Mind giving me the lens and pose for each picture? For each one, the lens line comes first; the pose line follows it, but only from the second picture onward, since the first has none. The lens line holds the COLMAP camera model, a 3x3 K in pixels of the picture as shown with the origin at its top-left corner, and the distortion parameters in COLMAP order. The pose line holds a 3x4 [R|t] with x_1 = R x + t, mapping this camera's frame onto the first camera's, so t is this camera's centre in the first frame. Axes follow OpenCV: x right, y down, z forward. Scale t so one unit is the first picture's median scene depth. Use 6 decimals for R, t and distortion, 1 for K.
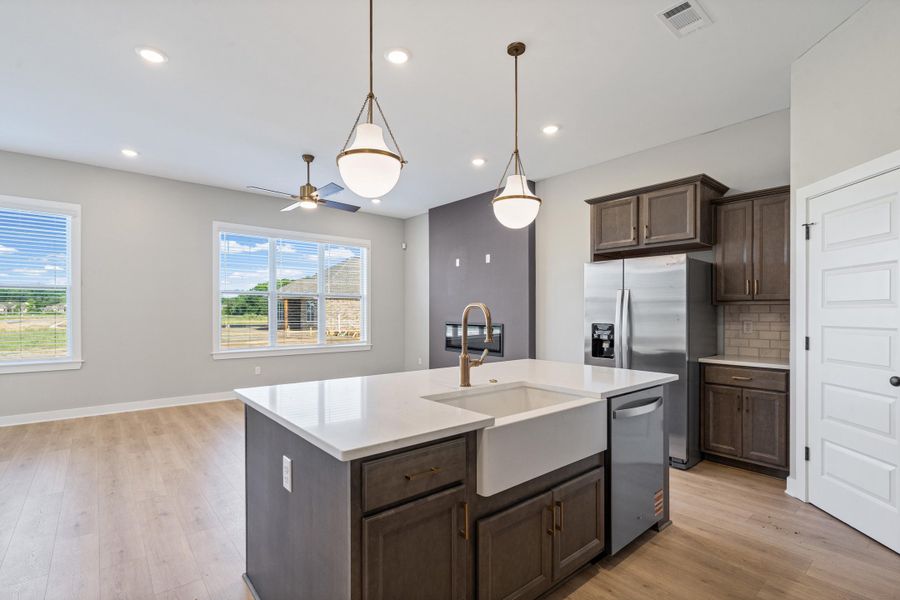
lens RADIAL K [[423.6, 0, 437.5], [0, 423.6, 311.6], [0, 0, 1]] dist [0.002211, 0.003094]
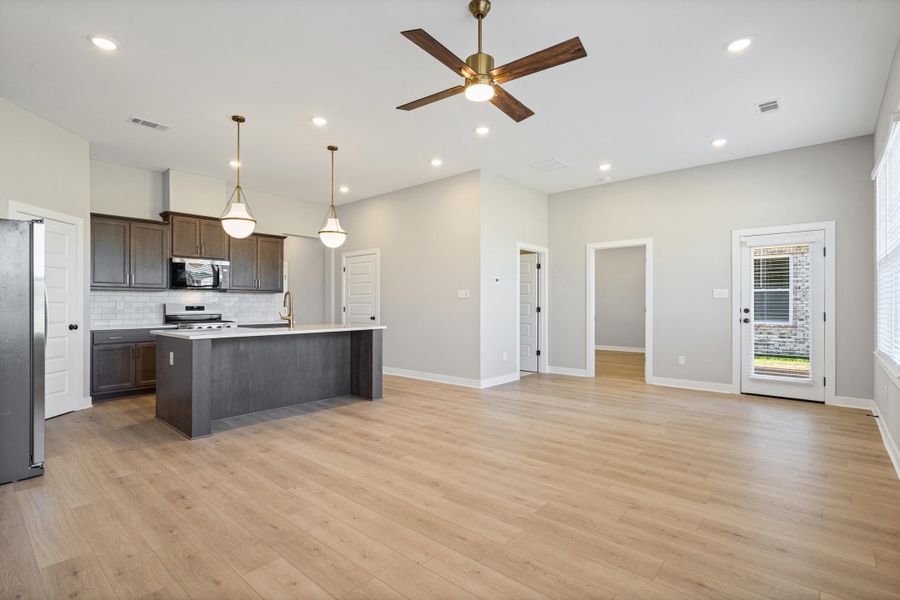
lens RADIAL K [[423.6, 0, 449.7], [0, 423.6, 301.3], [0, 0, 1]] dist [0.002211, 0.003094]
pose [[-0.985356, -0.004357, -0.170451, -0.208068], [-0.002678, 0.999946, -0.010080, 0.030155], [0.170486, -0.009476, -0.985315, 1.875063]]
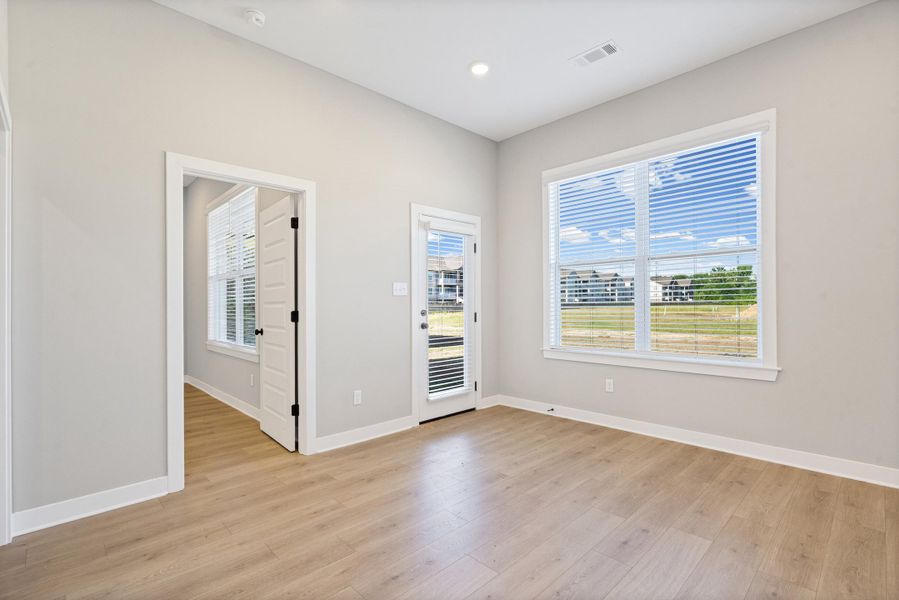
lens RADIAL K [[423.1, 0, 452.4], [0, 423.1, 299.1], [0, 0, 1]] dist [0.002211, 0.003094]
pose [[0.068212, -0.010708, -0.997613, -0.353731], [0.017350, 0.999804, -0.009545, 0.021494], [0.997520, -0.016658, 0.068385, 0.642921]]
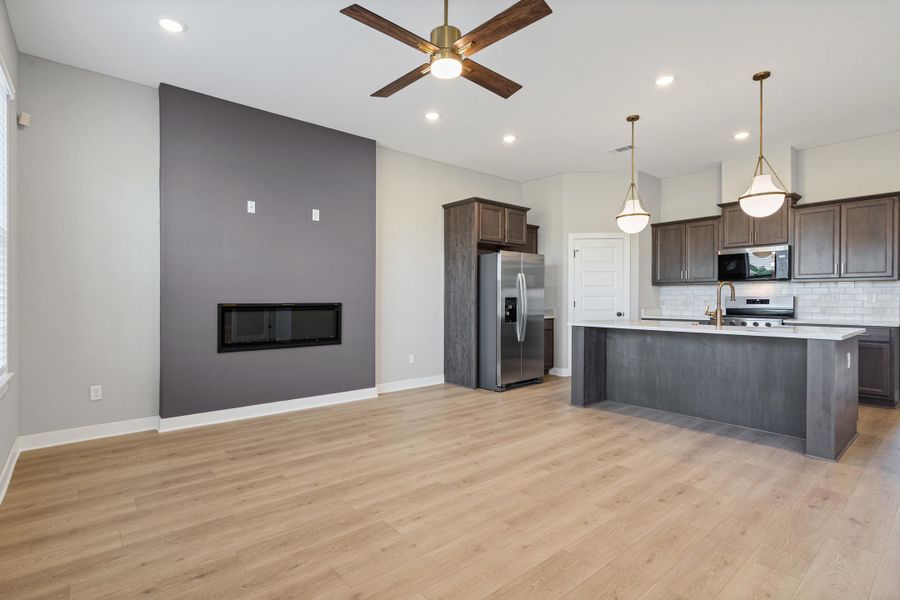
lens RADIAL K [[439.4, 0, 445.6], [0, 439.4, 295.0], [0, 0, 1]] dist [0.004737, -0.000779]
pose [[-0.016398, 0.004460, 0.999856, -1.012491], [0.000350, 0.999990, -0.004455, 0.026985], [-0.999865, 0.000277, -0.016399, 1.229972]]
